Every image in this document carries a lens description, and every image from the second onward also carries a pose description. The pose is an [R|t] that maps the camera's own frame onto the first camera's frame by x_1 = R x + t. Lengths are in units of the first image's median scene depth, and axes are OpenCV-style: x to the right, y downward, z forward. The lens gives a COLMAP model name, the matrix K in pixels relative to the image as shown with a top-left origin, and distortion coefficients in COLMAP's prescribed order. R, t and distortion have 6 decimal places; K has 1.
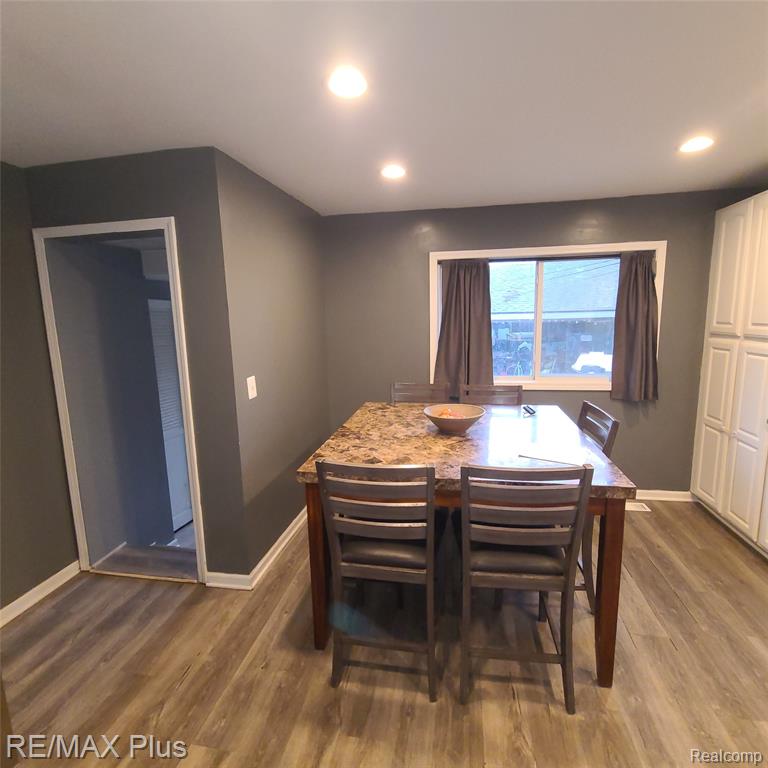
lens RADIAL K [[417.2, 0, 386.7], [0, 417.2, 378.7], [0, 0, 1]] dist [-0.002505, -0.000823]
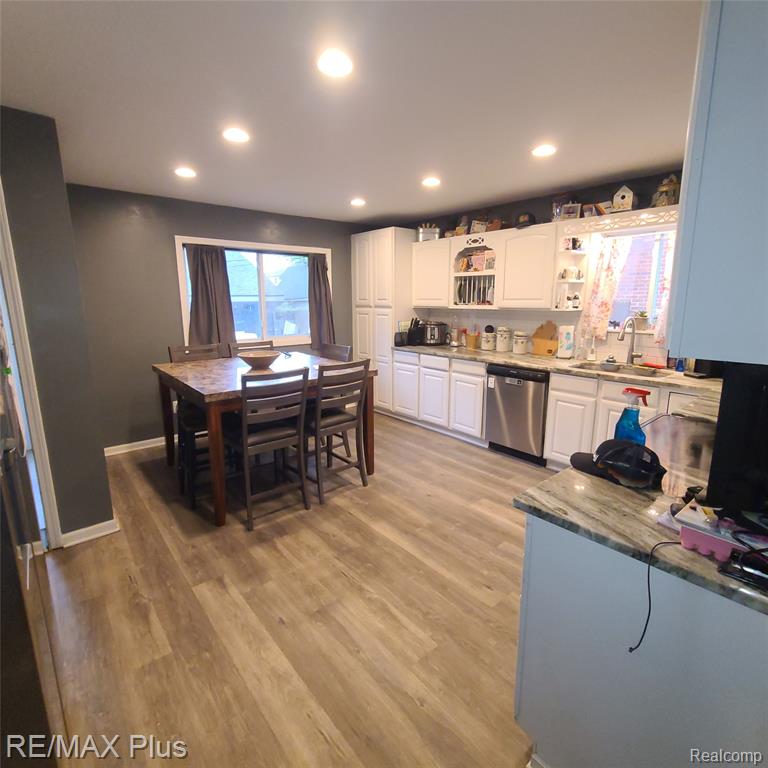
lens RADIAL K [[417.2, 0, 383.8], [0, 417.2, 379.5], [0, 0, 1]] dist [-0.002505, -0.000823]
pose [[0.637654, -0.128710, 0.759494, -0.700821], [0.105623, 0.991239, 0.079304, 0.098188], [-0.763048, 0.029651, 0.645662, -0.281462]]
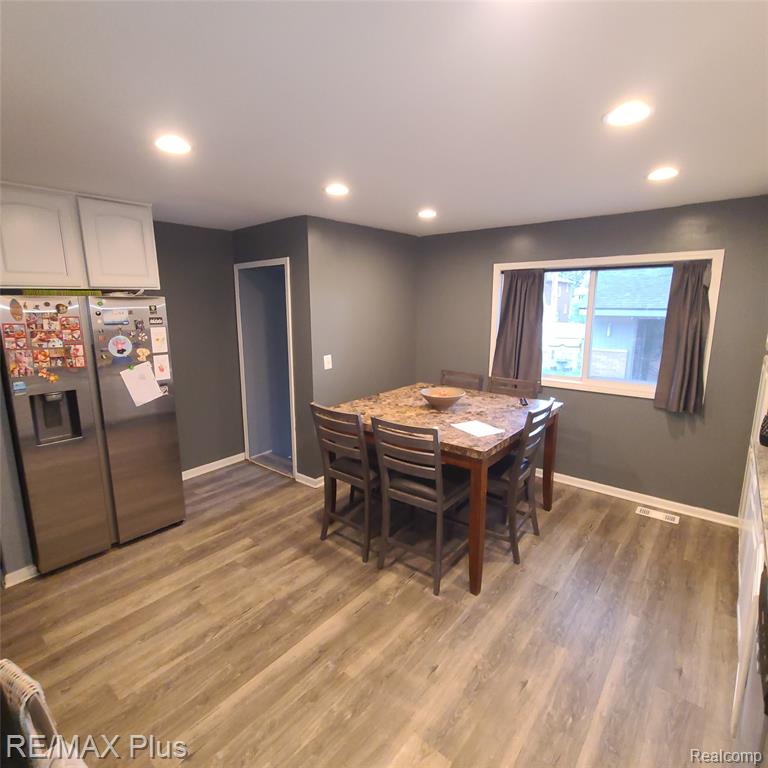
lens RADIAL K [[417.2, 0, 388.7], [0, 417.2, 378.3], [0, 0, 1]] dist [-0.002505, -0.000823]
pose [[0.875257, 0.105877, -0.471928, 0.660217], [-0.091006, 0.994369, 0.054304, -0.026090], [0.475019, -0.004582, 0.879963, -0.284375]]
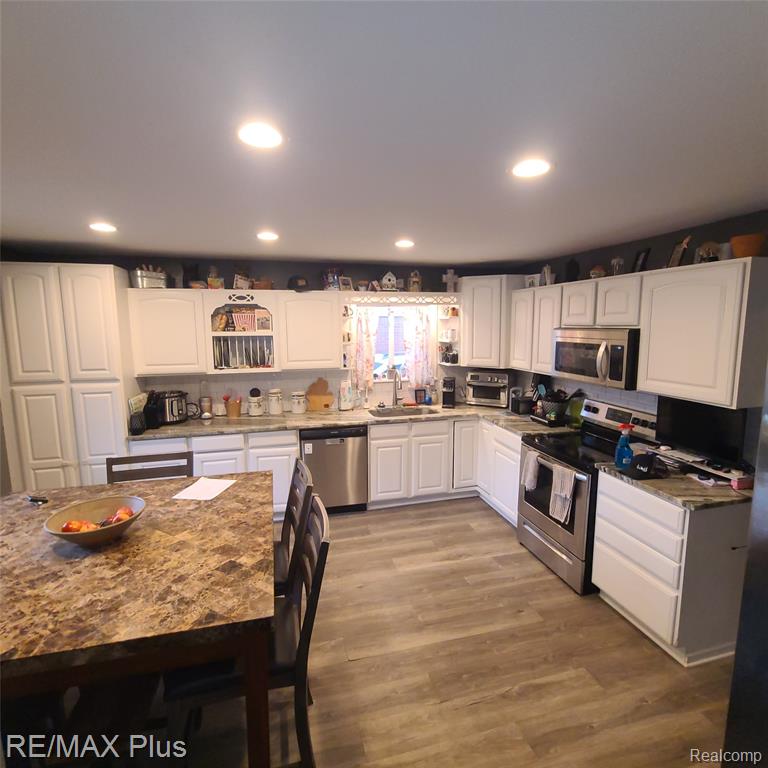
lens RADIAL K [[417.2, 0, 385.1], [0, 417.2, 381.7], [0, 0, 1]] dist [-0.002505, -0.000823]
pose [[-0.425867, -0.092074, 0.900089, -0.701289], [0.154234, 0.972861, 0.172492, -0.197961], [-0.891543, 0.212283, -0.400108, 0.814444]]
